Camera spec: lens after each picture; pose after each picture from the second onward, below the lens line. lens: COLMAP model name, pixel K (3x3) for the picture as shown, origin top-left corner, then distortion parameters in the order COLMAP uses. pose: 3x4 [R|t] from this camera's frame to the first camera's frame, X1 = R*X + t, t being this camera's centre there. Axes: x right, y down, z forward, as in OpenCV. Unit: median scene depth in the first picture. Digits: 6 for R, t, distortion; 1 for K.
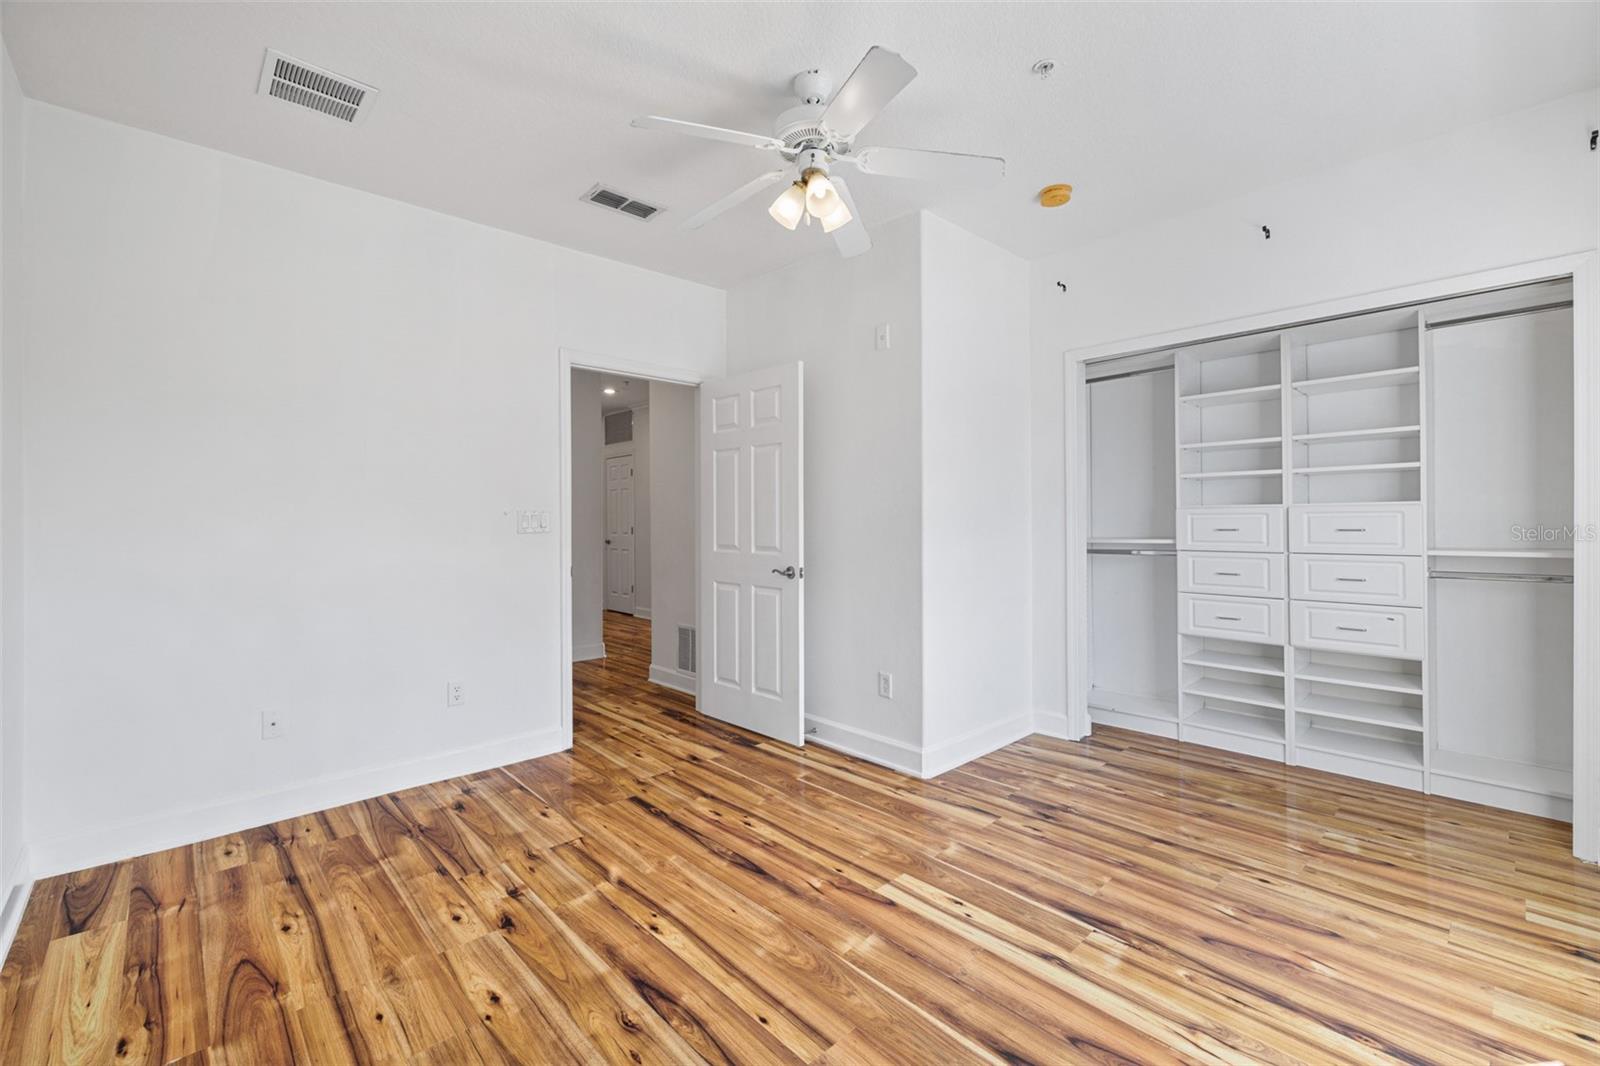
lens RADIAL K [[672.2, 0, 797.0], [0, 672.2, 521.2], [0, 0, 1]] dist [-0.000638, 0.000556]
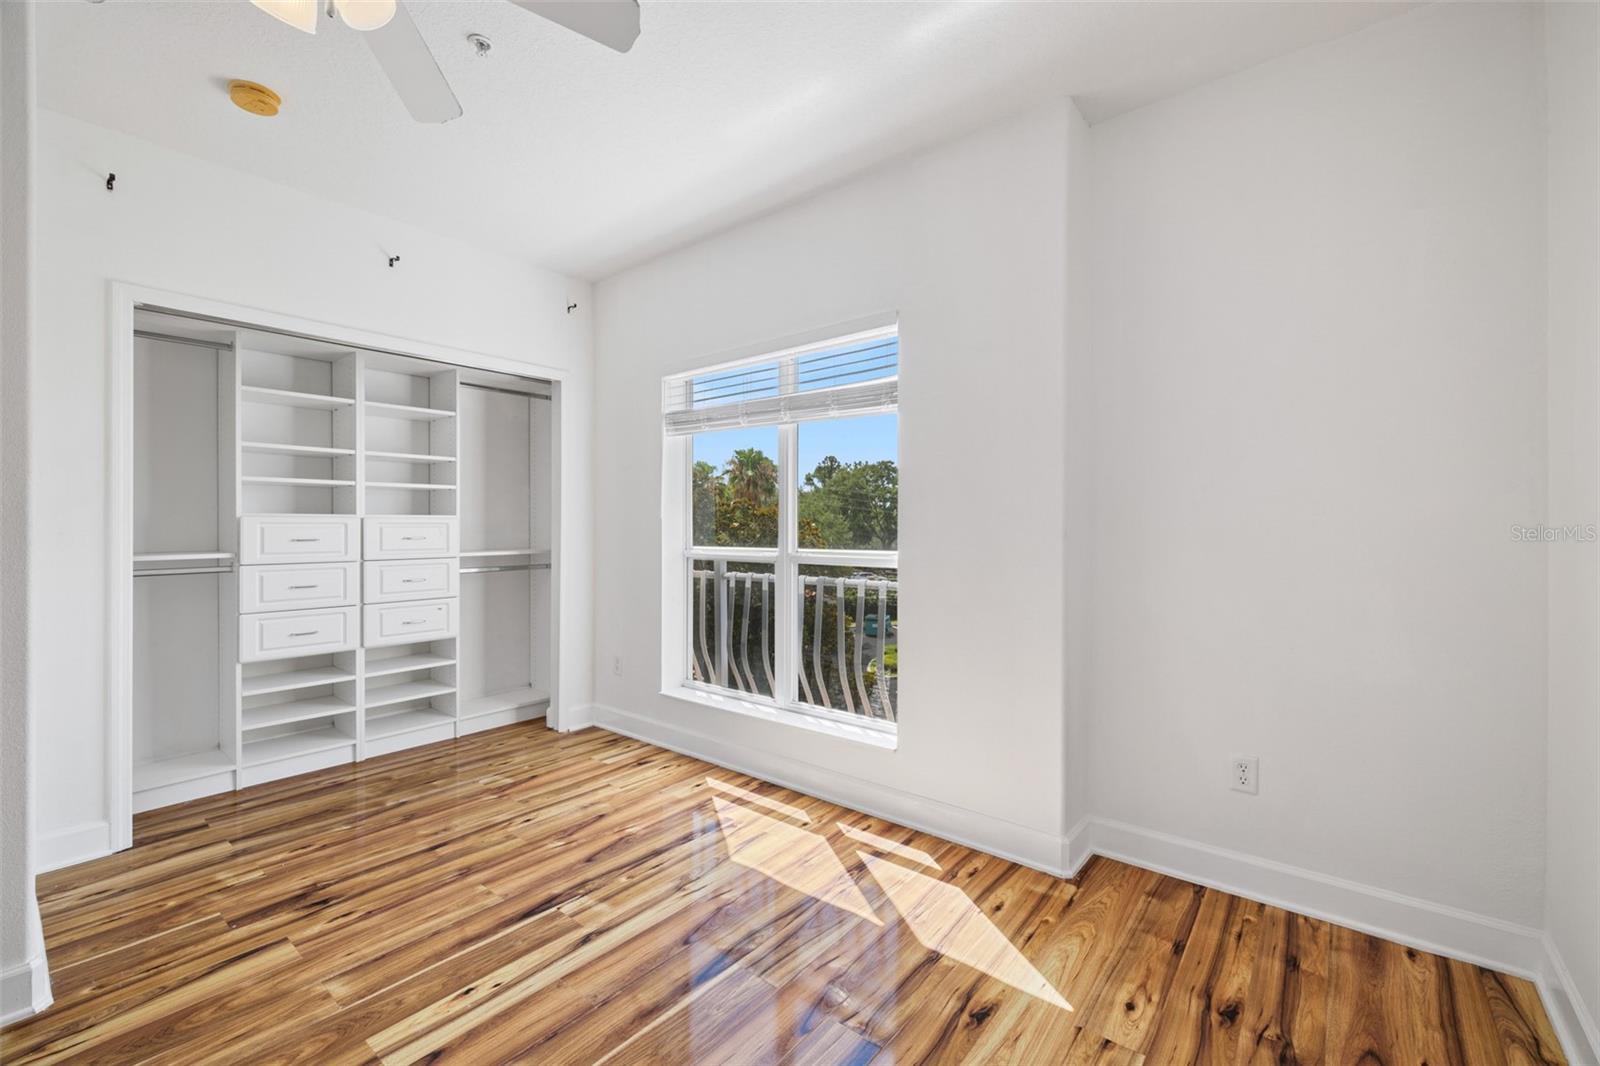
lens RADIAL K [[672.2, 0, 801.2], [0, 672.2, 534.0], [0, 0, 1]] dist [-0.000638, 0.000556]
pose [[-0.142542, -0.002216, 0.989786, -0.493089], [0.001751, 0.999995, 0.002491, 0.004043], [-0.989787, 0.002089, -0.142537, 0.554276]]
